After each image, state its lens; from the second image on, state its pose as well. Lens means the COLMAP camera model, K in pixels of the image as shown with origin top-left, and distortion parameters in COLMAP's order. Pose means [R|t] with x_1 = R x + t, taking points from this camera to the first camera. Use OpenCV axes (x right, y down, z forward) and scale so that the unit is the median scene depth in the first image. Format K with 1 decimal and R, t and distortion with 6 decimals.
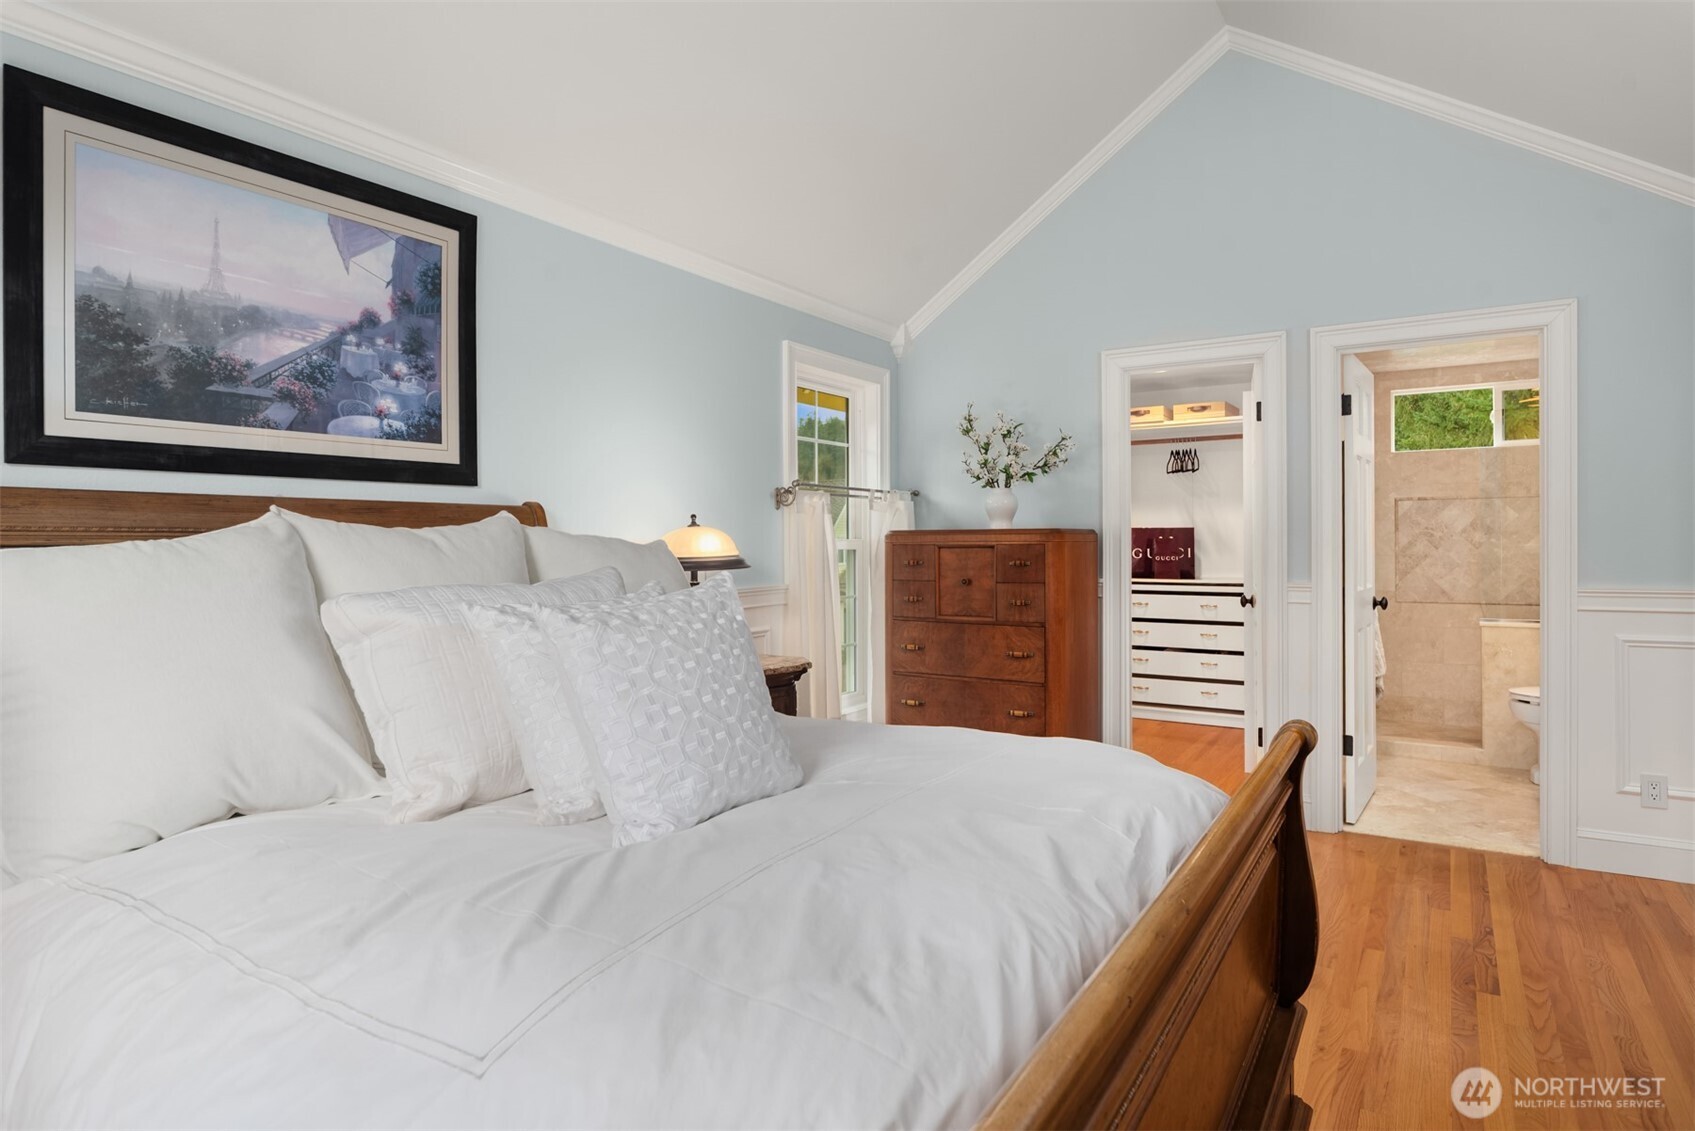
lens RADIAL K [[935.2, 0, 847.6], [0, 935.2, 560.1], [0, 0, 1]] dist [-0.011789, -0.003519]
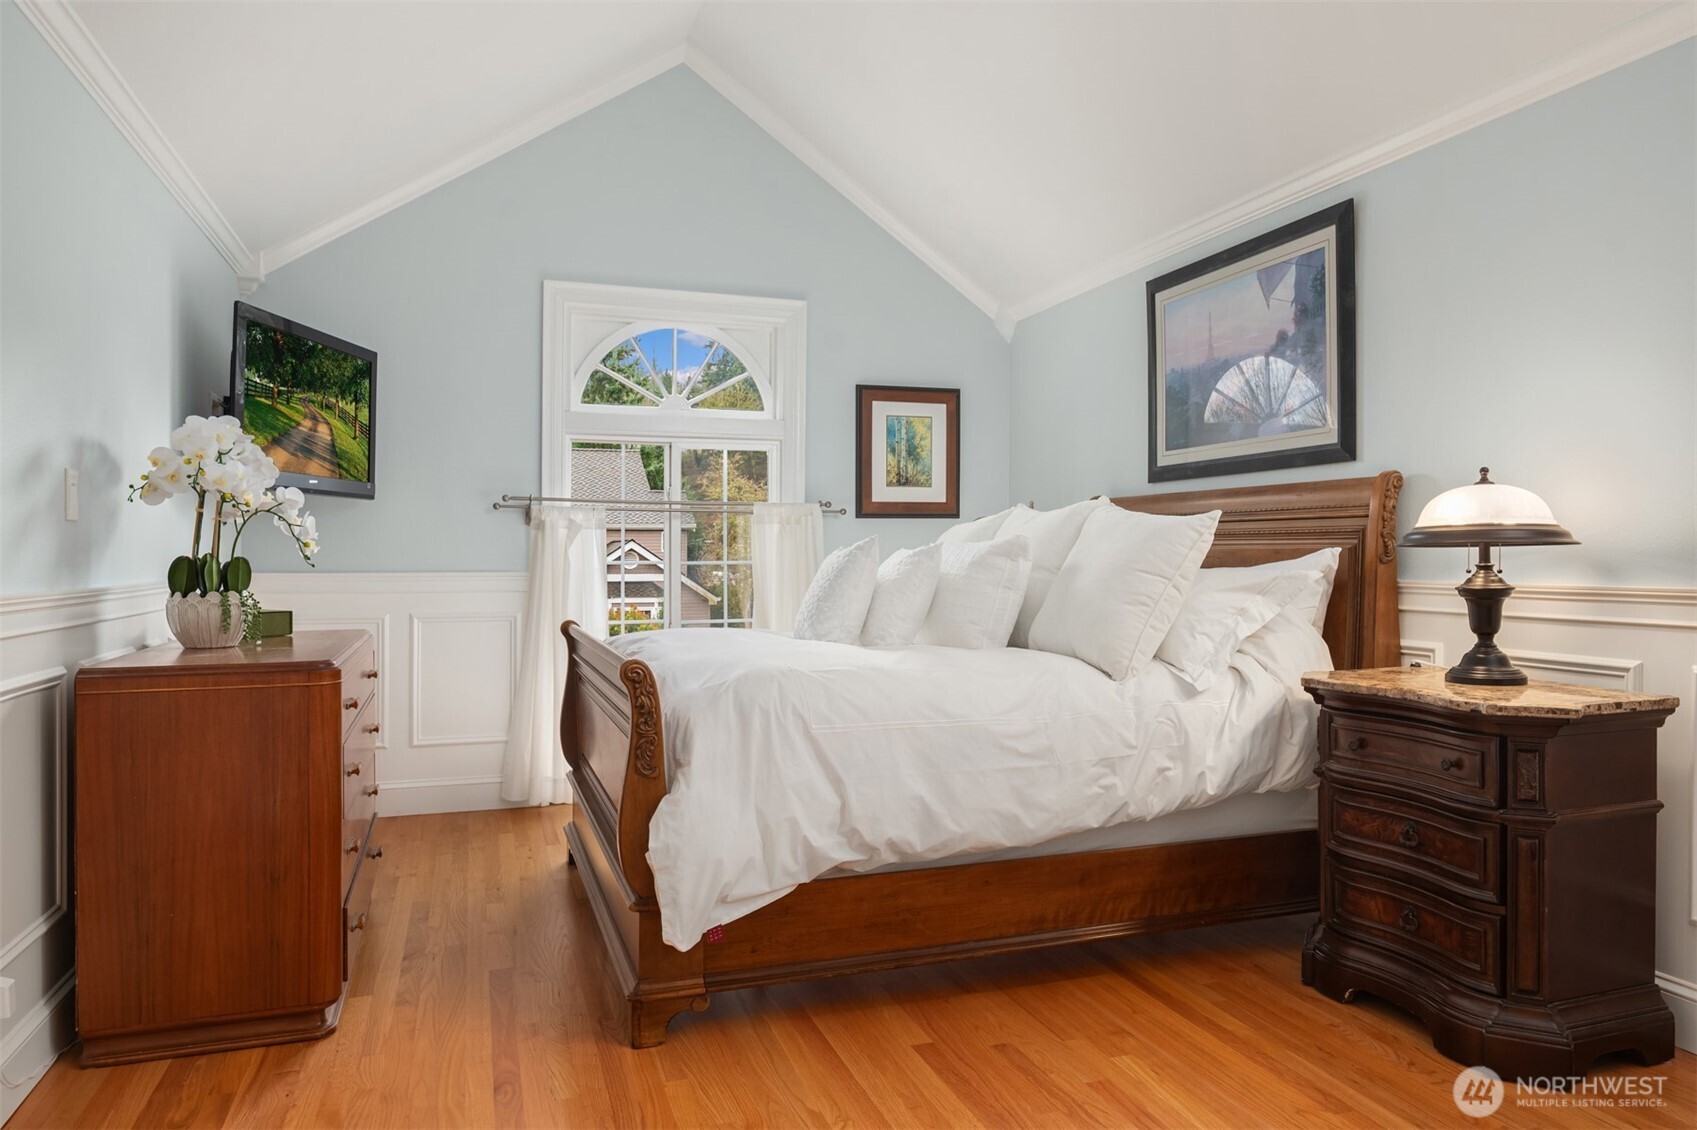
lens RADIAL K [[1094.7, 0, 848.1], [0, 1094.7, 557.8], [0, 0, 1]] dist [0.010943, -0.010758]
pose [[-0.614340, 0.011143, -0.788962, 0.286179], [-0.008525, 0.999748, 0.020758, 0.002237], [0.788995, 0.019478, -0.614091, 0.416421]]
